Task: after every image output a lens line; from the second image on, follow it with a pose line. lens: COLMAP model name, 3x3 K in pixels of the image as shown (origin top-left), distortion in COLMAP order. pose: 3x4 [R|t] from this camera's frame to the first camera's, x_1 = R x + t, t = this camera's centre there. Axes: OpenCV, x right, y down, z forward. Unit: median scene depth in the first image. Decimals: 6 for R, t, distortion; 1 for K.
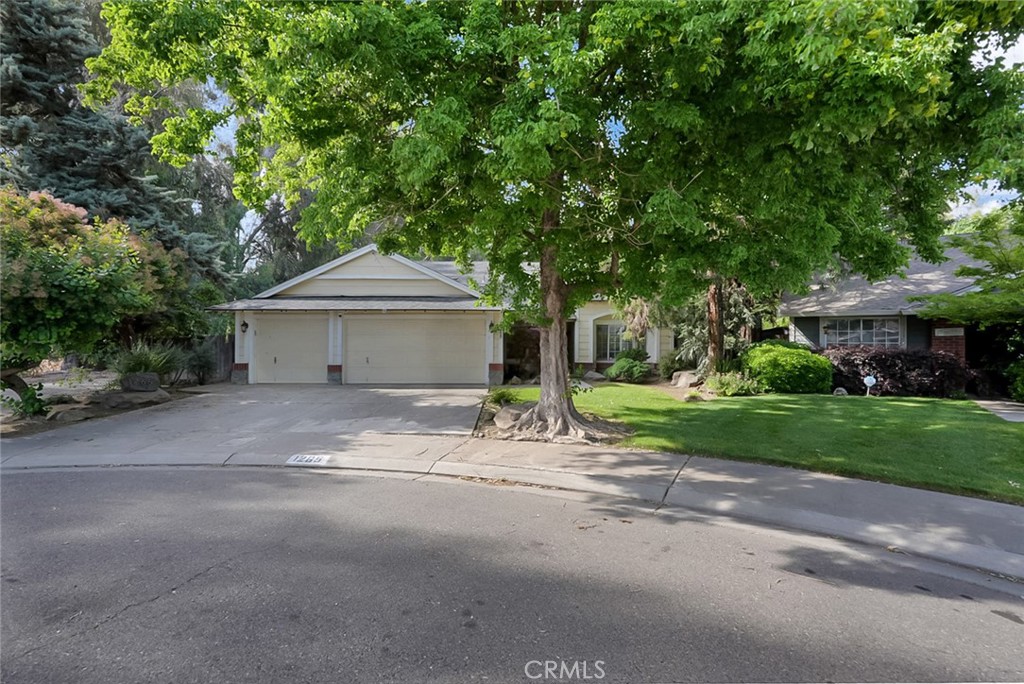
lens RADIAL K [[455.0, 0, 512.0], [0, 455.0, 342.0], [0, 0, 1]] dist [-0.000976, 0.000057]
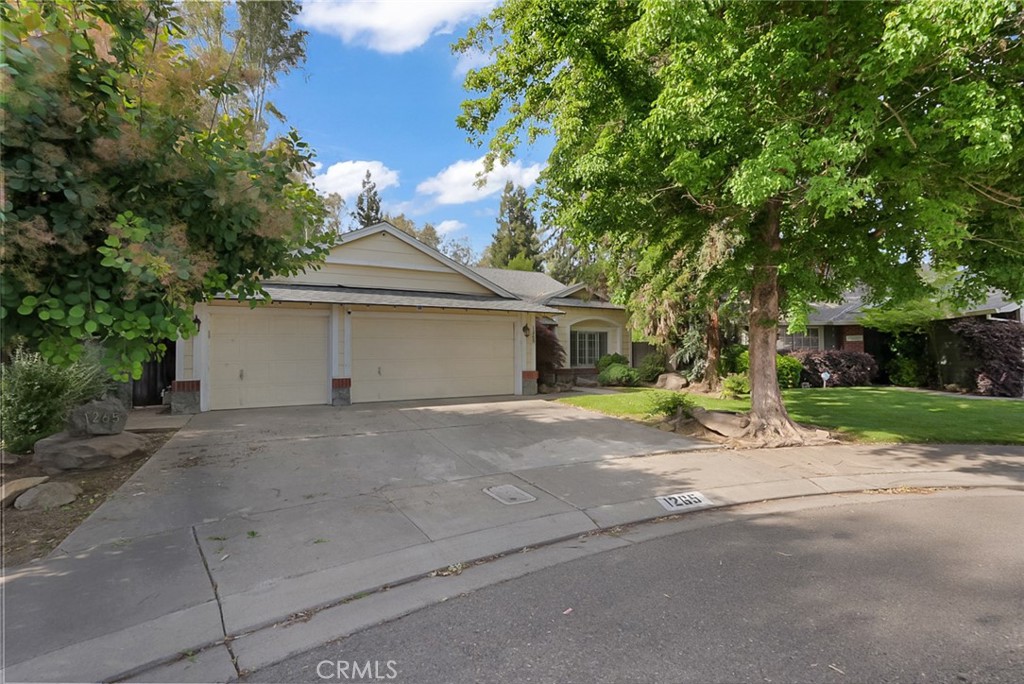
lens RADIAL K [[455.0, 0, 512.0], [0, 455.0, 342.0], [0, 0, 1]] dist [-0.000976, 0.000057]
pose [[0.890952, 0.003118, 0.454087, -0.478166], [0.006828, 0.999771, -0.020262, 0.008440], [-0.454047, 0.021153, 0.890727, 0.221826]]
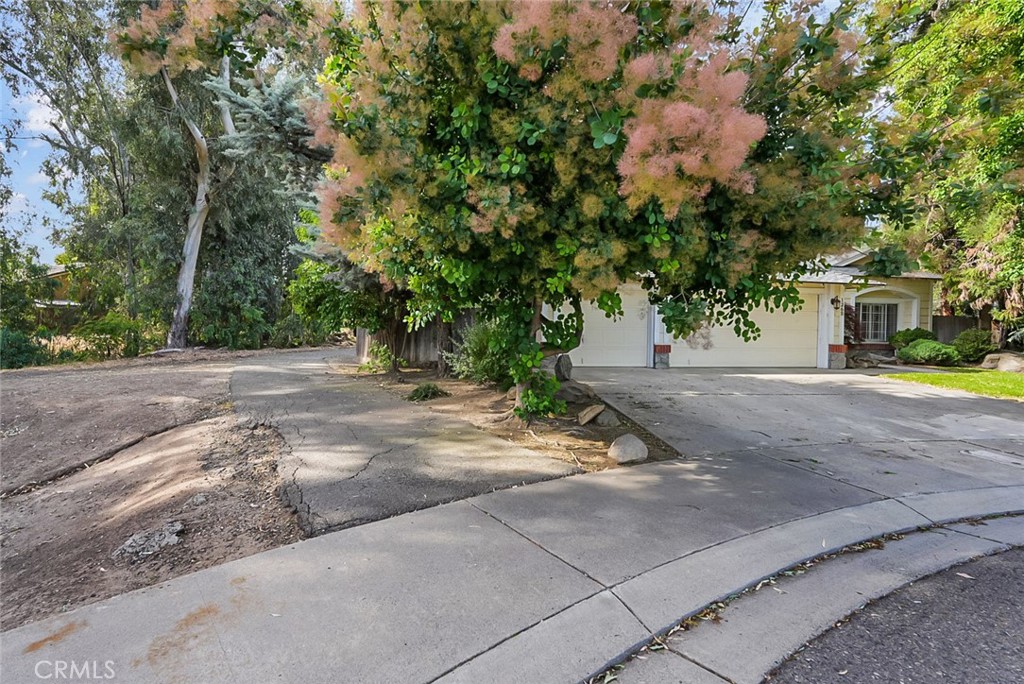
lens RADIAL K [[455.0, 0, 512.0], [0, 455.0, 342.0], [0, 0, 1]] dist [-0.000976, 0.000057]
pose [[0.993614, 0.006107, 0.112667, -0.772378], [-0.011678, 0.998738, 0.048852, 0.007433], [-0.112227, -0.049856, 0.992431, 0.210076]]
